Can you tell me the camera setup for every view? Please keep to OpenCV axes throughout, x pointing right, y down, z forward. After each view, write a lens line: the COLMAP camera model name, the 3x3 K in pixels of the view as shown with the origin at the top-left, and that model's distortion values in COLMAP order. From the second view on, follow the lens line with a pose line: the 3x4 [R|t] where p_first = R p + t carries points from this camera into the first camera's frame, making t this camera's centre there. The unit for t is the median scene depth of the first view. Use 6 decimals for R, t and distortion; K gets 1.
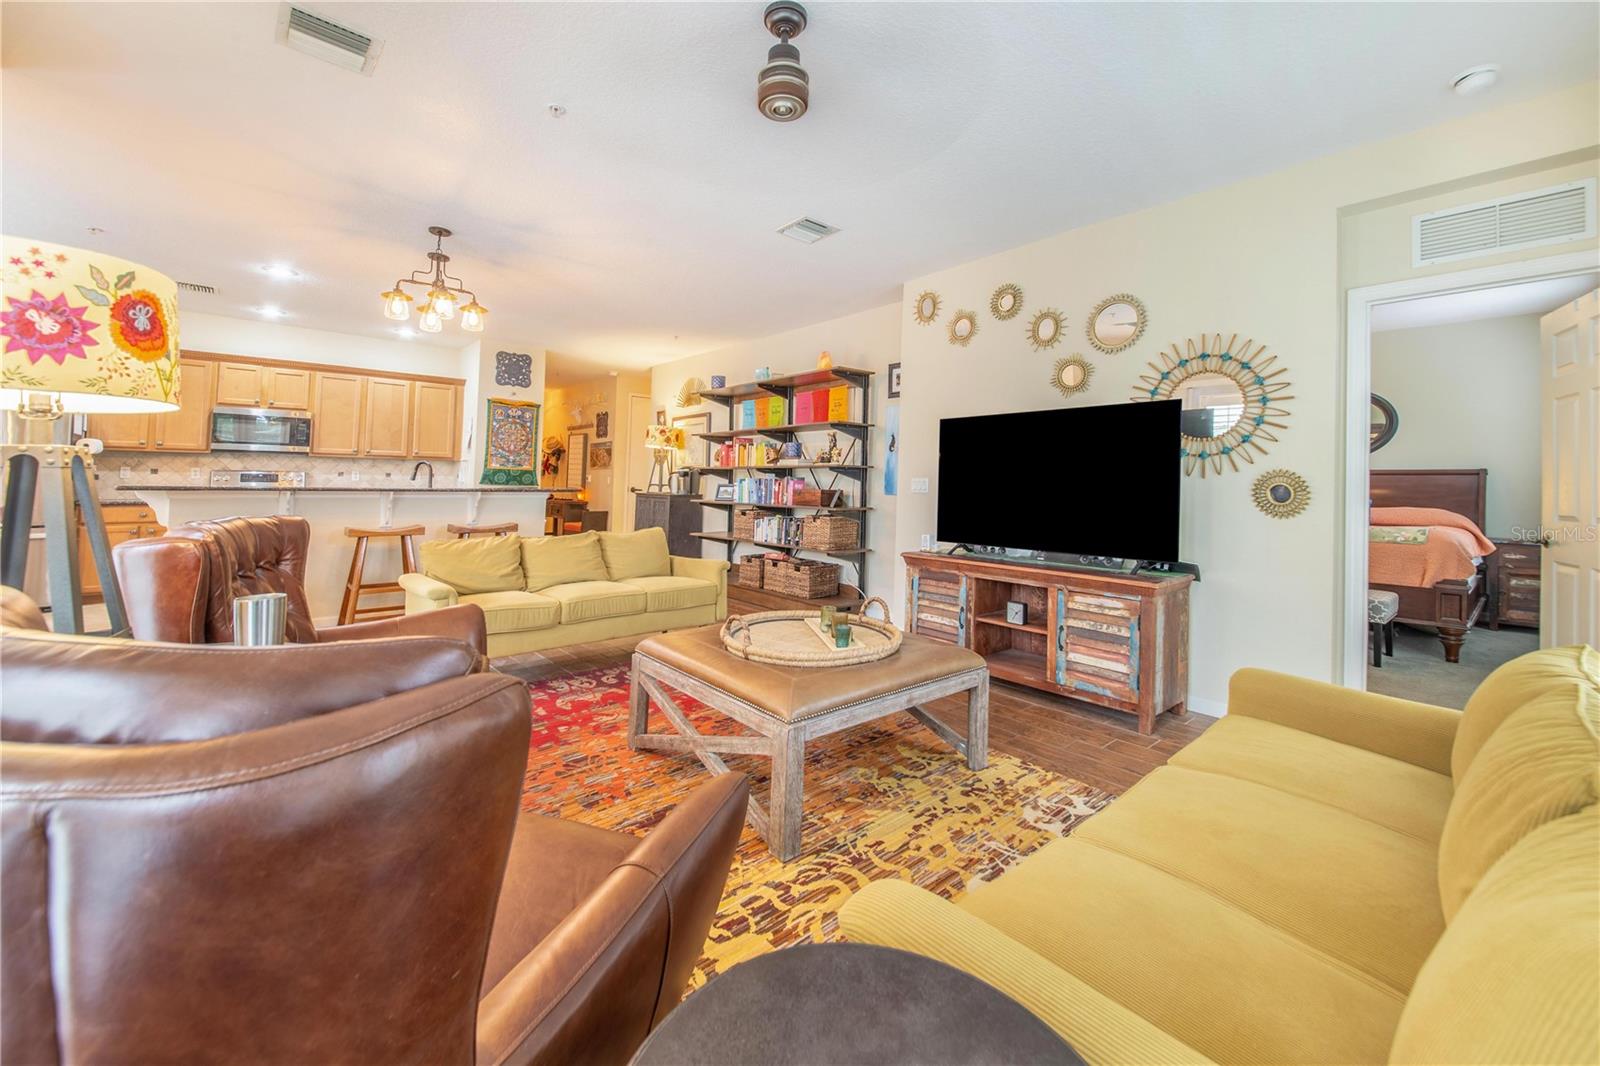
lens RADIAL K [[630.4, 0, 822.2], [0, 630.4, 474.8], [0, 0, 1]] dist [-0.000814, -0.000290]
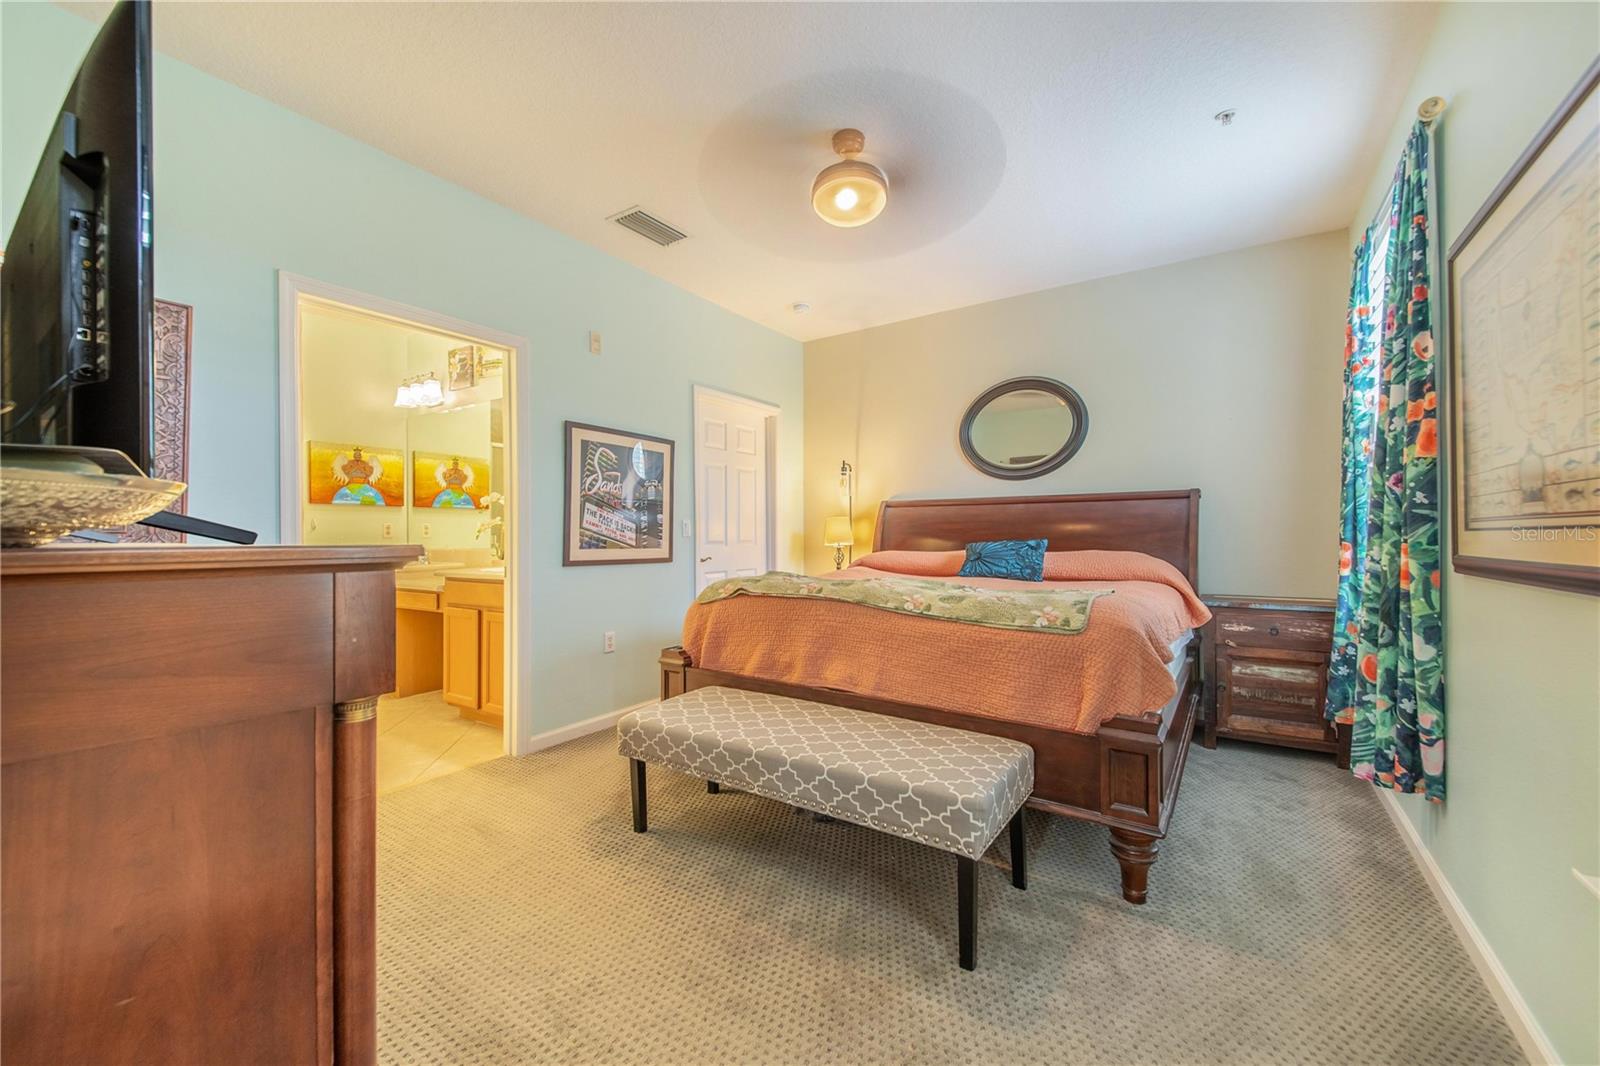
lens RADIAL K [[620.2, 0, 809.1], [0, 620.2, 530.0], [0, 0, 1]] dist [0.015137, -0.012406]
pose [[0.970272, -0.019996, 0.241188, 0.557355], [0.018943, 0.999798, 0.006685, 0.023986], [-0.241273, -0.001918, 0.970455, 0.517932]]
